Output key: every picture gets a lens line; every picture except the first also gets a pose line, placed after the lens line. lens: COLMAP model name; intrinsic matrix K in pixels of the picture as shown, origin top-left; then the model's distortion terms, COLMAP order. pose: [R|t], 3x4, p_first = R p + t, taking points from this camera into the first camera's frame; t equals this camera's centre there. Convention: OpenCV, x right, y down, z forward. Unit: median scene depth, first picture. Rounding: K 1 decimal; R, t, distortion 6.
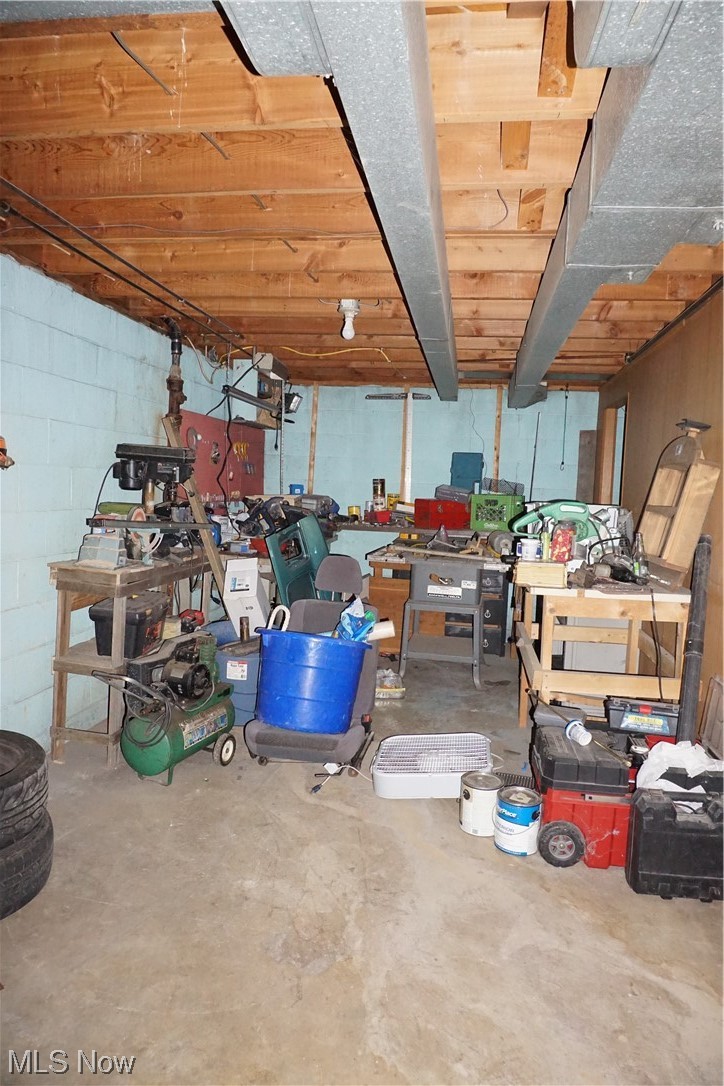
lens RADIAL K [[718.2, 0, 363.0], [0, 718.2, 542.6], [0, 0, 1]] dist [-0.056618, 0.035123]
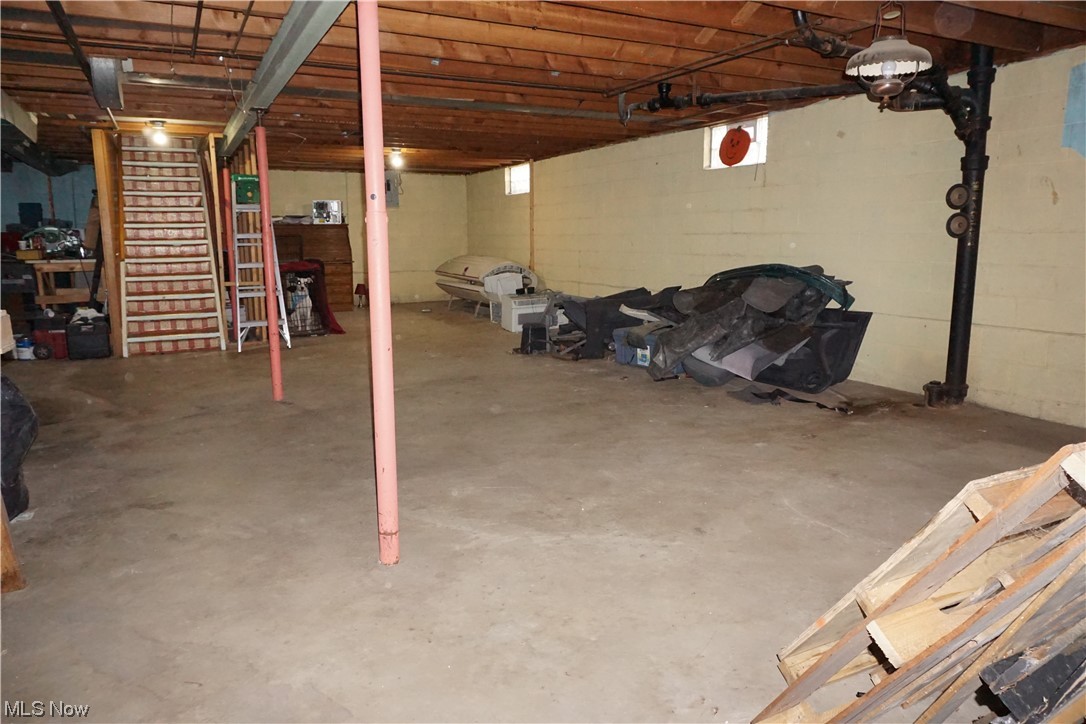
lens RADIAL K [[718.2, 0, 545.0], [0, 718.2, 358.8], [0, 0, 1]] dist [-0.056618, 0.035123]
pose [[0.802636, -0.136521, 0.580635, 0.224300], [0.077863, 0.989106, 0.124929, 0.236108], [-0.591365, -0.055063, 0.804522, -2.030359]]
